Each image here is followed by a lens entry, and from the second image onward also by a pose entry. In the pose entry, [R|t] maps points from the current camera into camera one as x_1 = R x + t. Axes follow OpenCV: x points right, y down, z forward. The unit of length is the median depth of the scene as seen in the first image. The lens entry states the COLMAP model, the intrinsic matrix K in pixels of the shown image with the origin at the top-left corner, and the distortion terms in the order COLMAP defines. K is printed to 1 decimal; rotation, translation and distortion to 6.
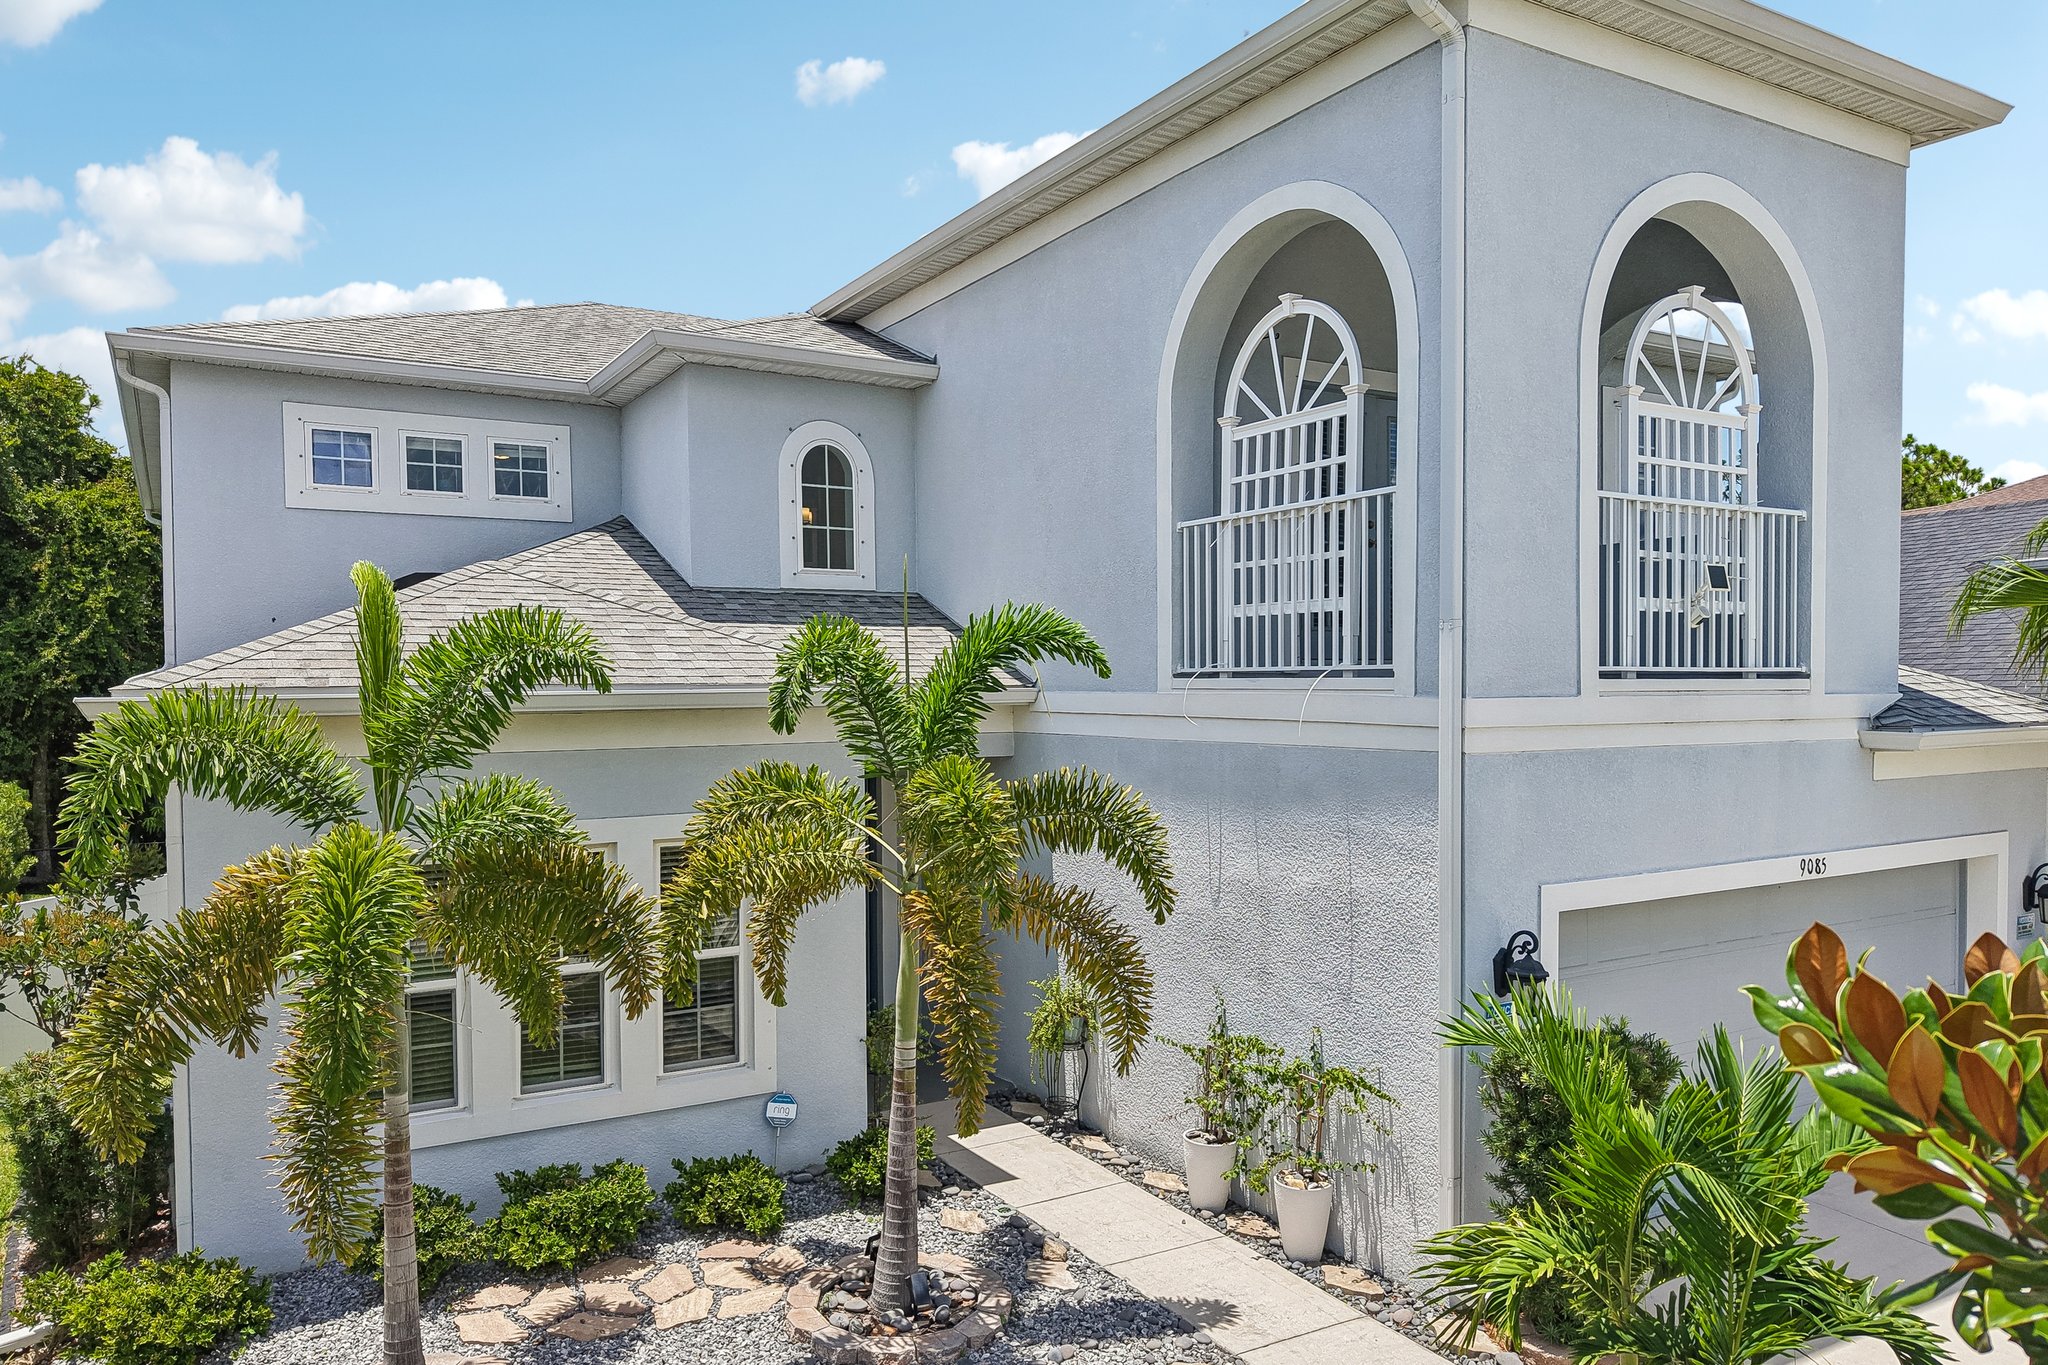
lens RADIAL K [[1411.2, 0, 1033.2], [0, 1411.2, 736.0], [0, 0, 1]] dist [-0.002352, 0.006357]
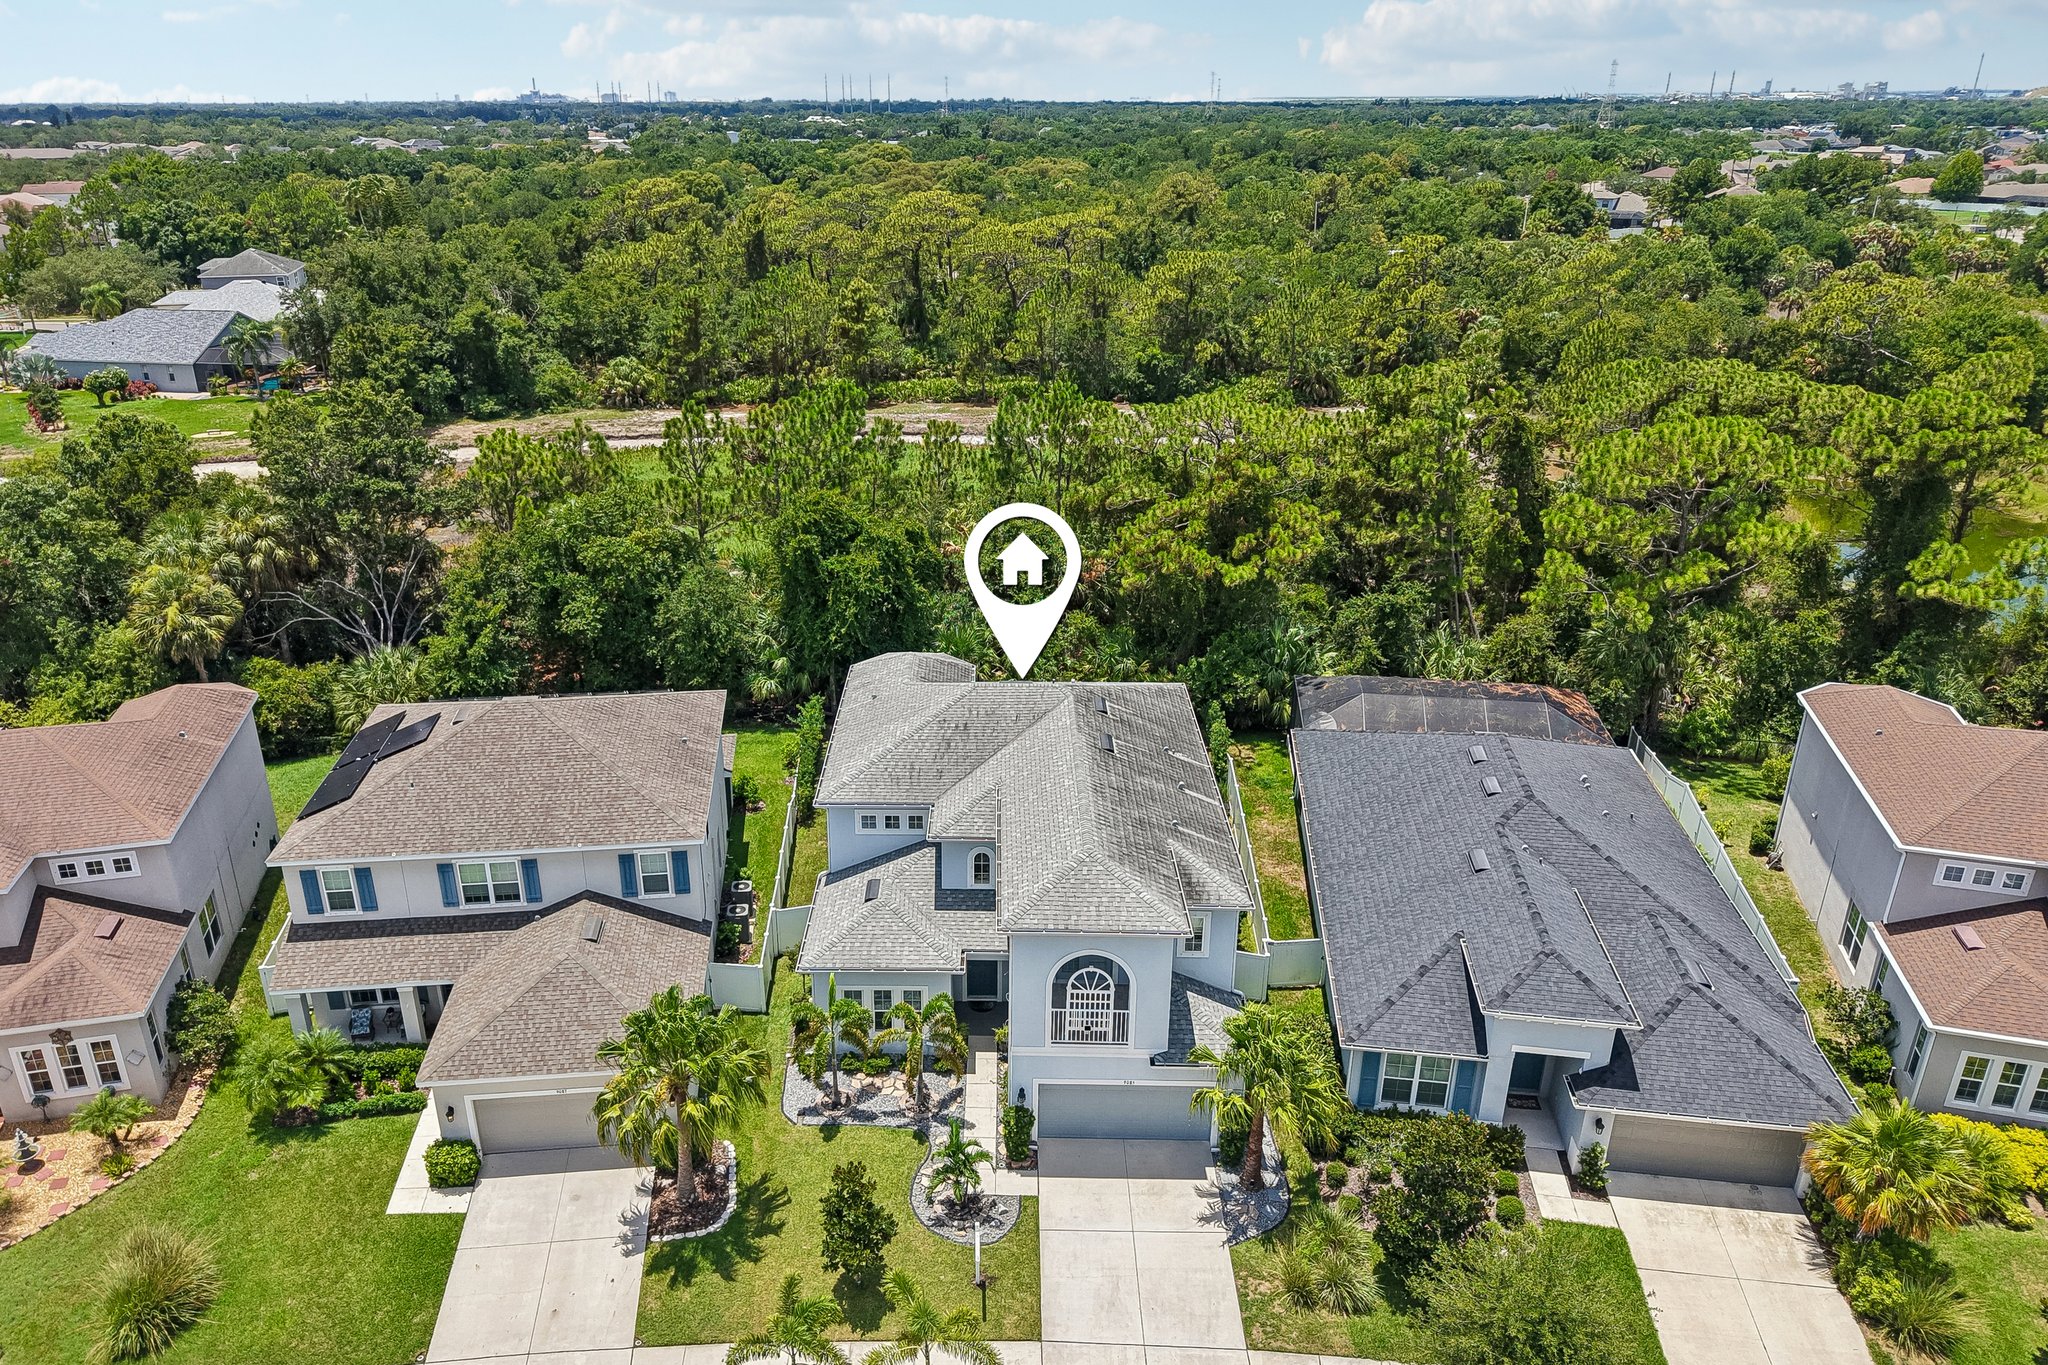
lens RADIAL K [[1411.2, 0, 1033.2], [0, 1411.2, 736.0], [0, 0, 1]] dist [-0.002352, 0.006357]
pose [[0.861917, 0.229191, -0.452295, 2.072932], [-0.033468, 0.915783, 0.400277, -2.645271], [0.505944, -0.329868, 0.796999, -2.261850]]
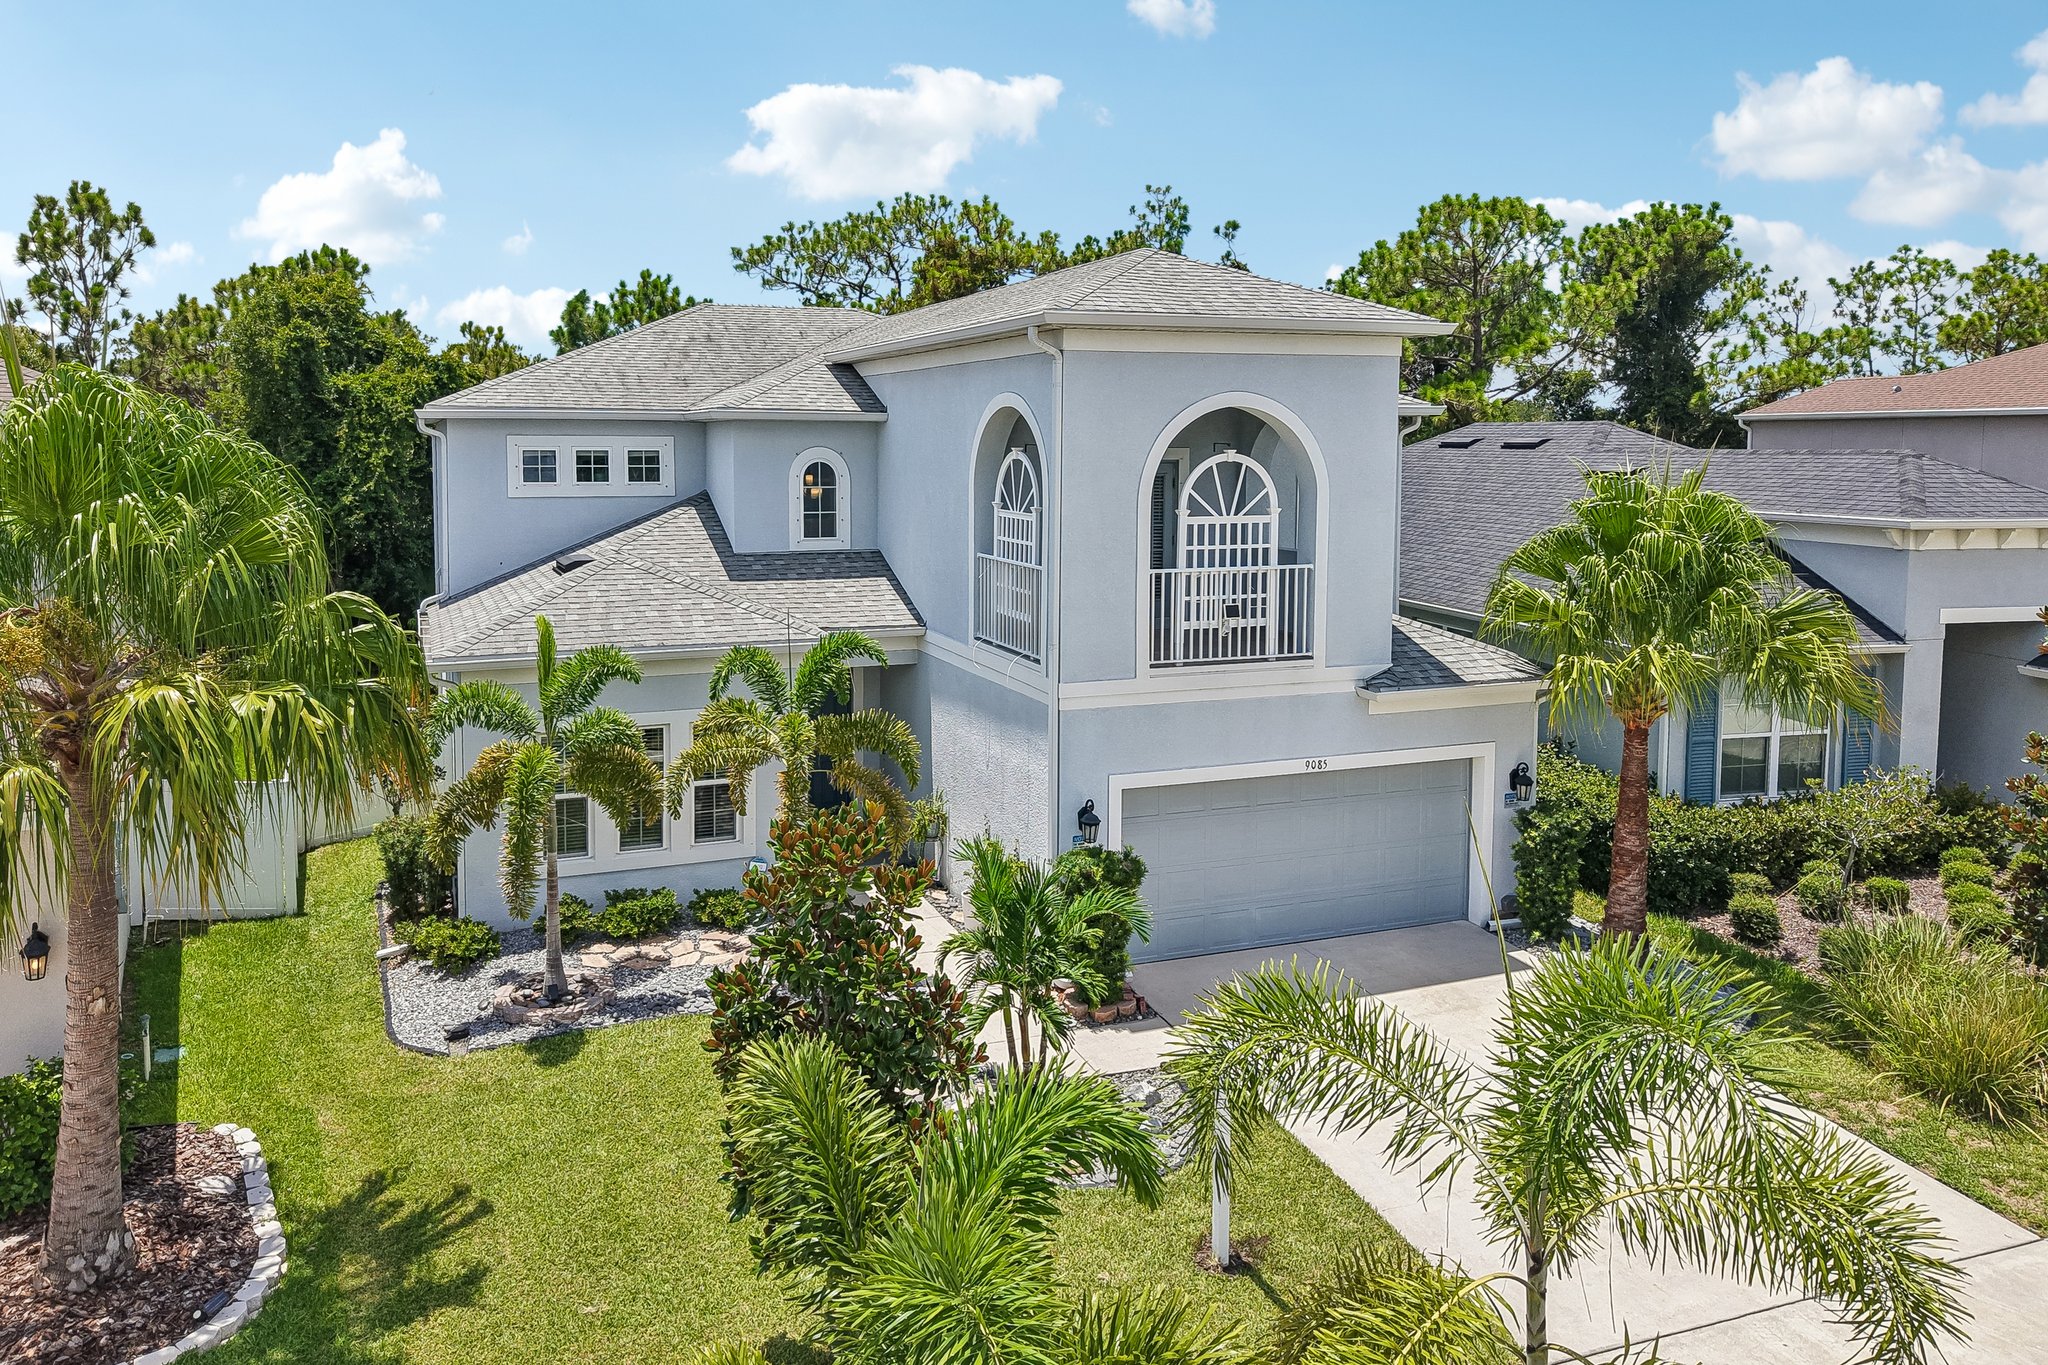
lens RADIAL K [[1441.4, 0, 1008.9], [0, 1441.4, 546.6], [0, 0, 1]] dist [-0.001979, -0.003187]
pose [[0.987877, 0.023882, -0.153392, 0.466847], [-0.017379, 0.998898, 0.043594, -0.264723], [0.154264, -0.040400, 0.987203, -0.871526]]
